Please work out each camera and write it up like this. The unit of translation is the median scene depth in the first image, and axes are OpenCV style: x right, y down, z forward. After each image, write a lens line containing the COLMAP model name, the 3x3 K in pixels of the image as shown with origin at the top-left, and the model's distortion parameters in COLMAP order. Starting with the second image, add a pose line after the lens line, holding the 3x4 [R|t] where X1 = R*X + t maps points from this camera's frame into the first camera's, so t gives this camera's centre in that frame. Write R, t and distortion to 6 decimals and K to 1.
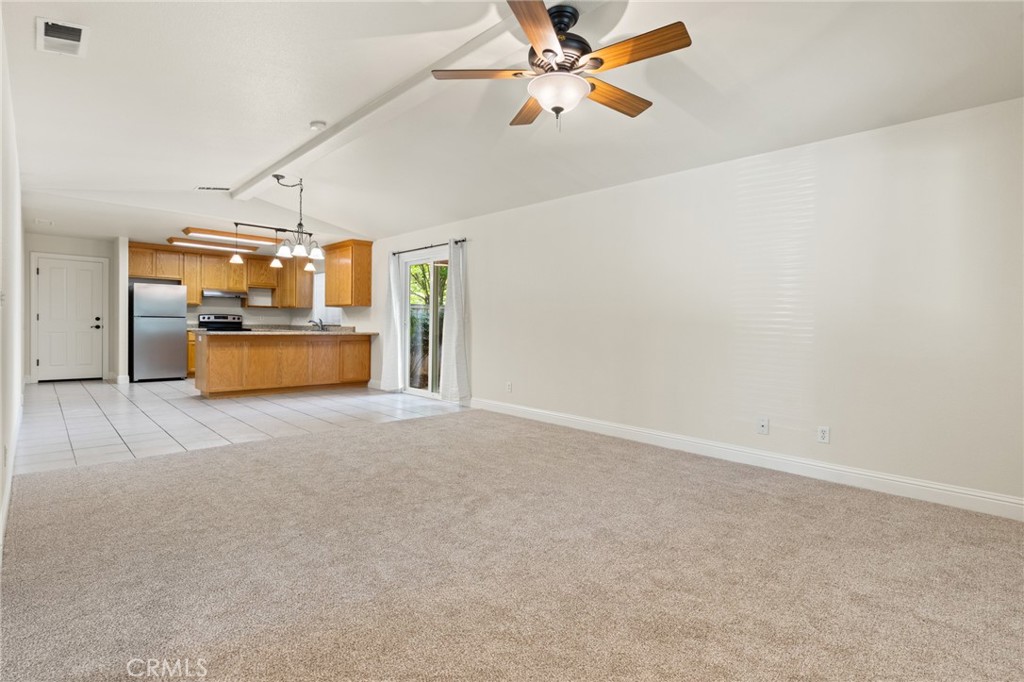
lens RADIAL K [[498.9, 0, 512.2], [0, 498.9, 342.0], [0, 0, 1]] dist [-0.000043, 0.000027]
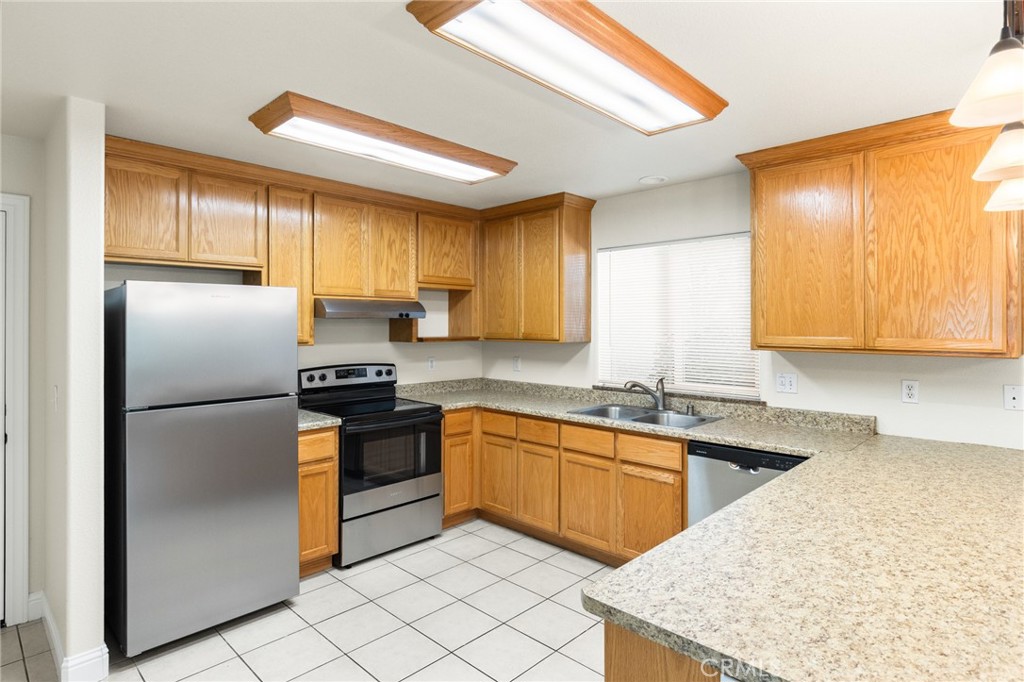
lens RADIAL K [[551.8, 0, 511.9], [0, 551.8, 333.3], [0, 0, 1]] dist [0.004881, 0.000981]
pose [[0.999079, -0.020204, 0.037841, -0.491251], [0.021086, 0.999512, -0.023059, -0.067841], [-0.037357, 0.023835, 0.999018, 0.607897]]
